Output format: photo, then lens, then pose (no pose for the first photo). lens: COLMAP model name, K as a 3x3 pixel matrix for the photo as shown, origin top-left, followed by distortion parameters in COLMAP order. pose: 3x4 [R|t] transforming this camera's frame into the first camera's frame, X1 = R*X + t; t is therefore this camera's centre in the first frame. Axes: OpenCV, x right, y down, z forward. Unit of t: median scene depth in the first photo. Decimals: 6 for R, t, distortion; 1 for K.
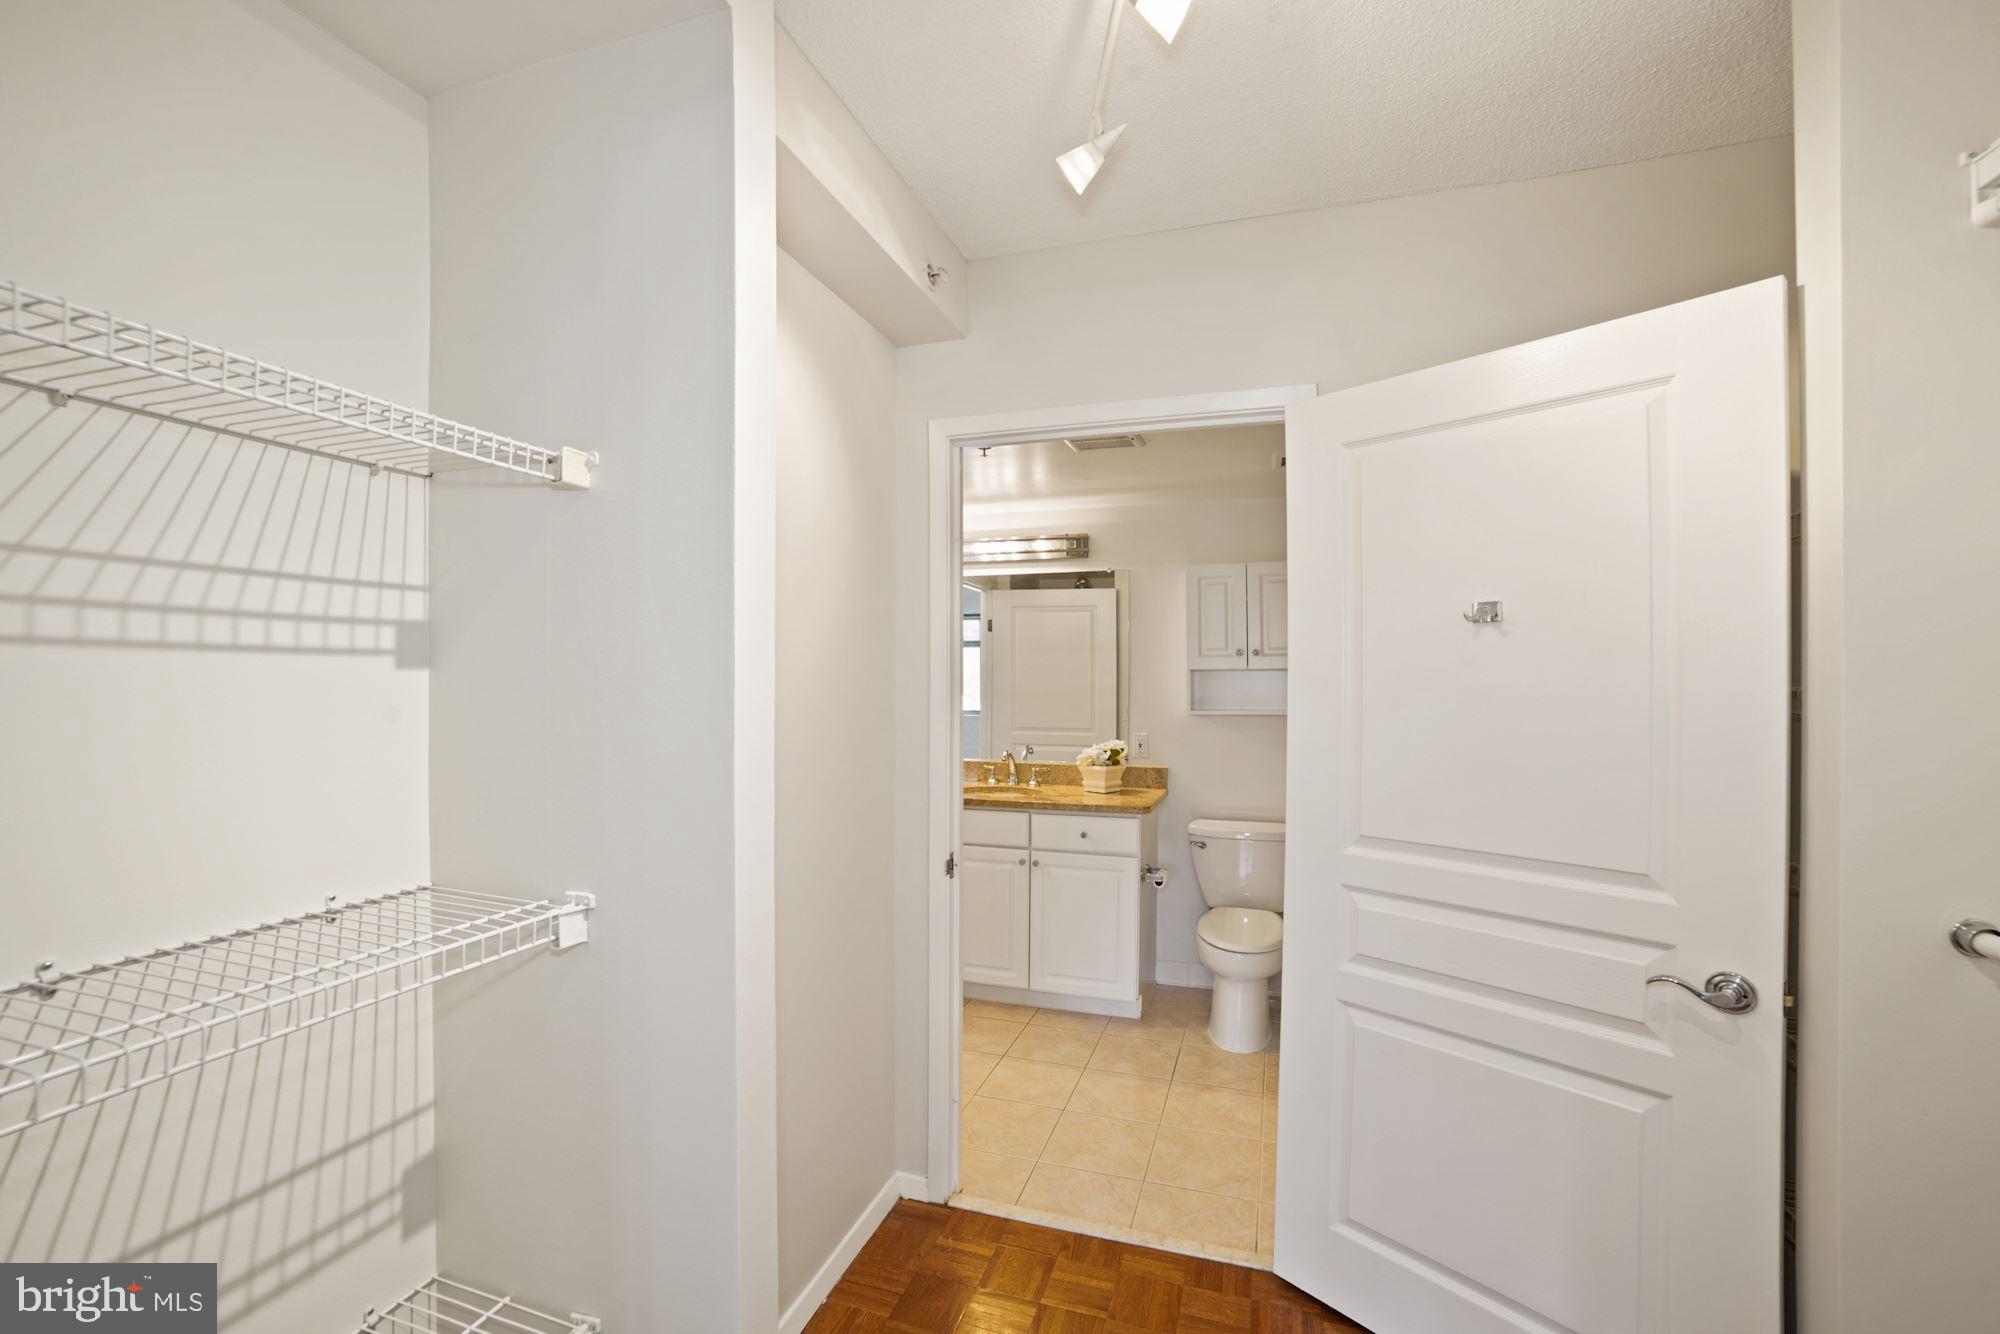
lens RADIAL K [[811.7, 0, 1001.1], [0, 811.7, 675.5], [0, 0, 1]] dist [-0.047400, 0.003950]
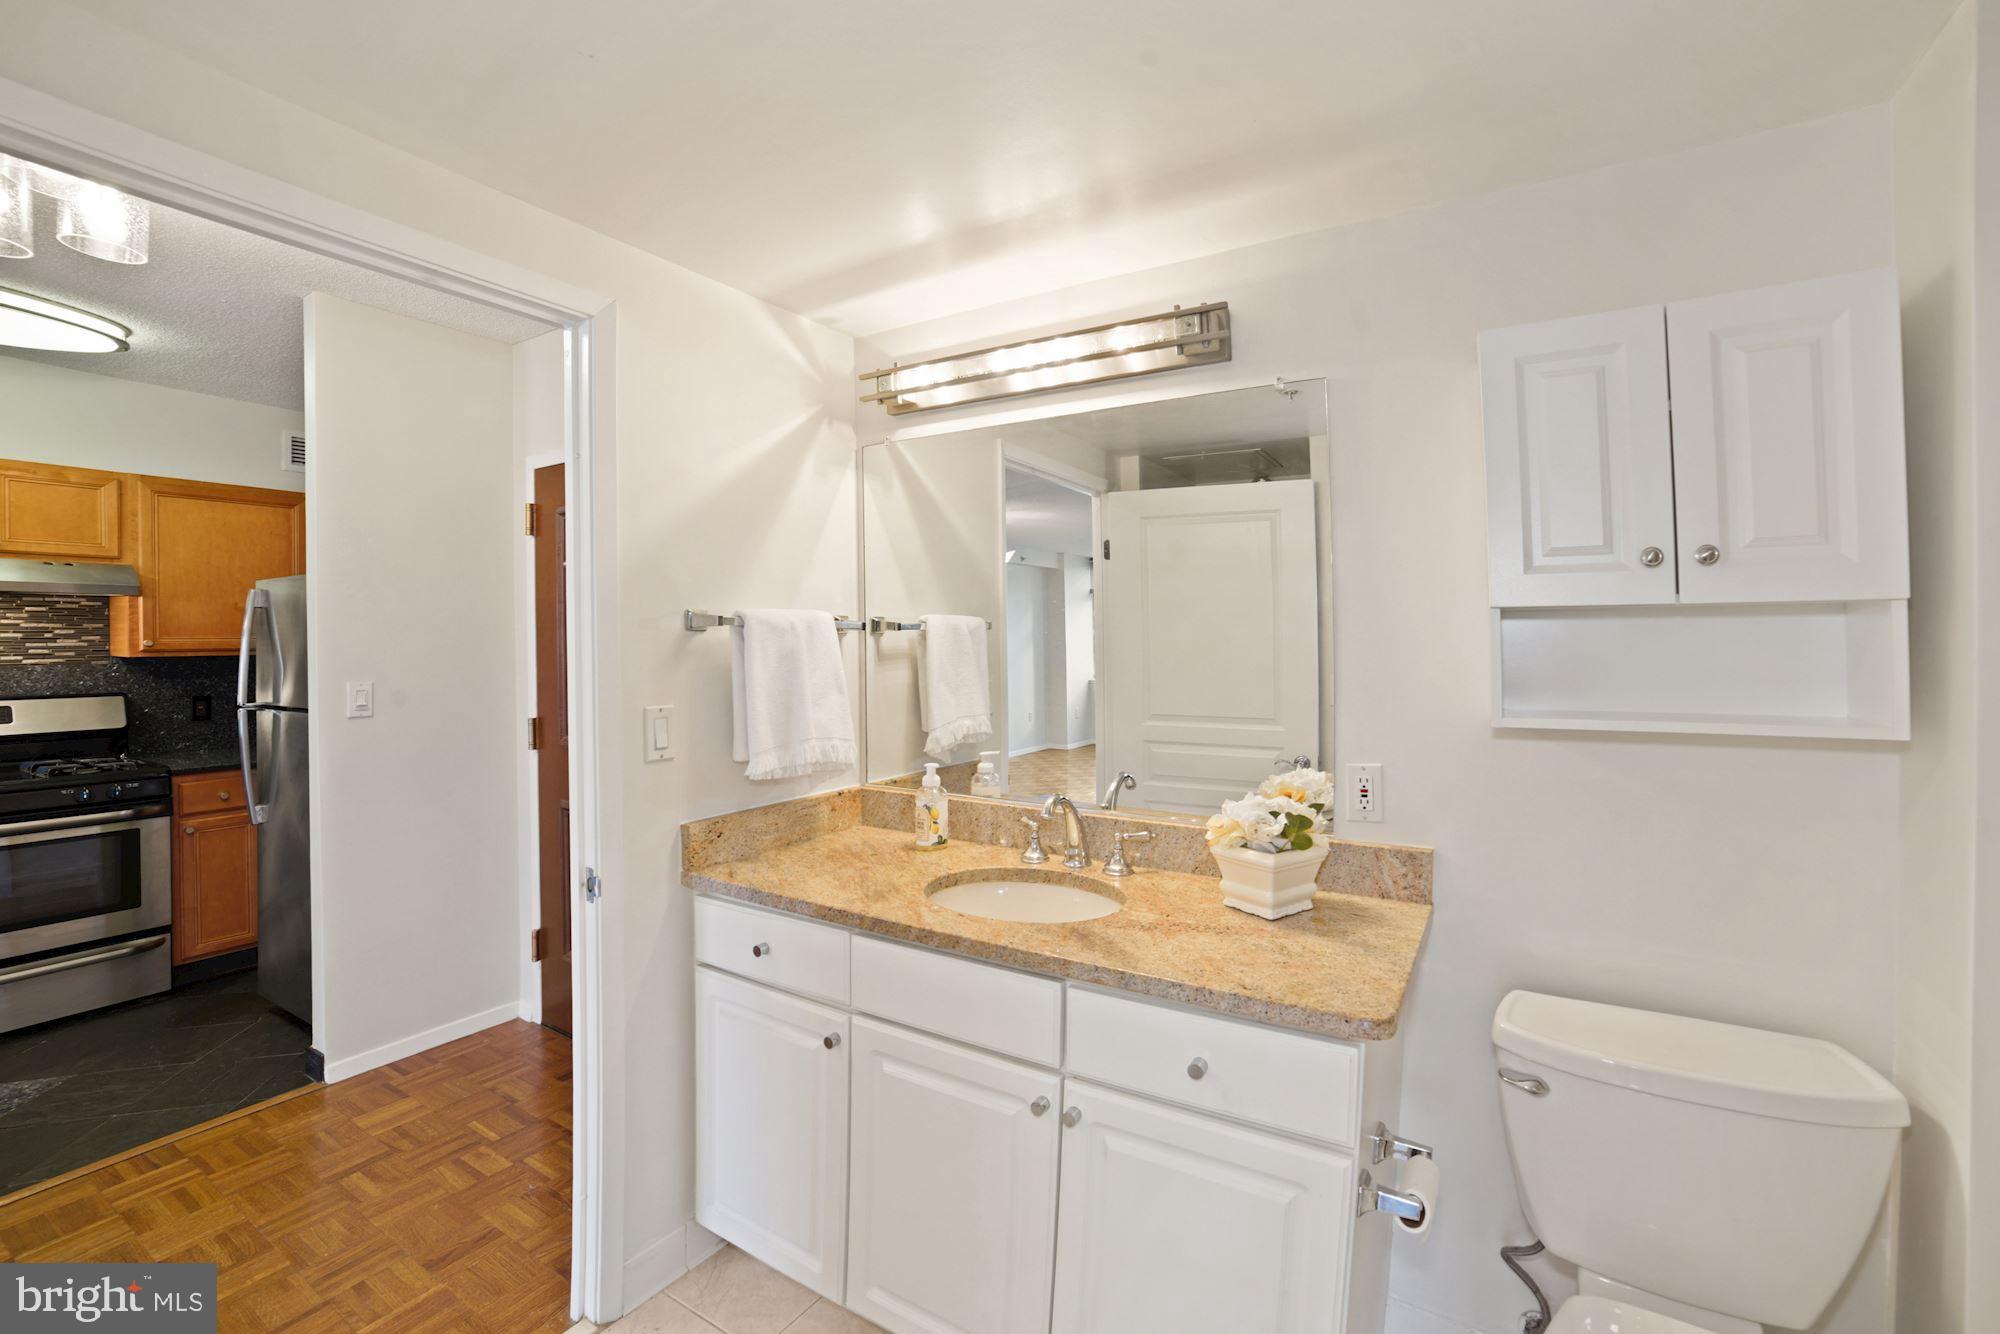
lens RADIAL K [[811.7, 0, 1017.1], [0, 811.7, 642.7], [0, 0, 1]] dist [-0.047400, 0.003950]
pose [[0.973051, -0.008138, -0.230446, 0.095807], [0.006214, 0.999940, -0.009076, 0.009765], [0.230506, 0.007399, 0.973043, 0.567026]]
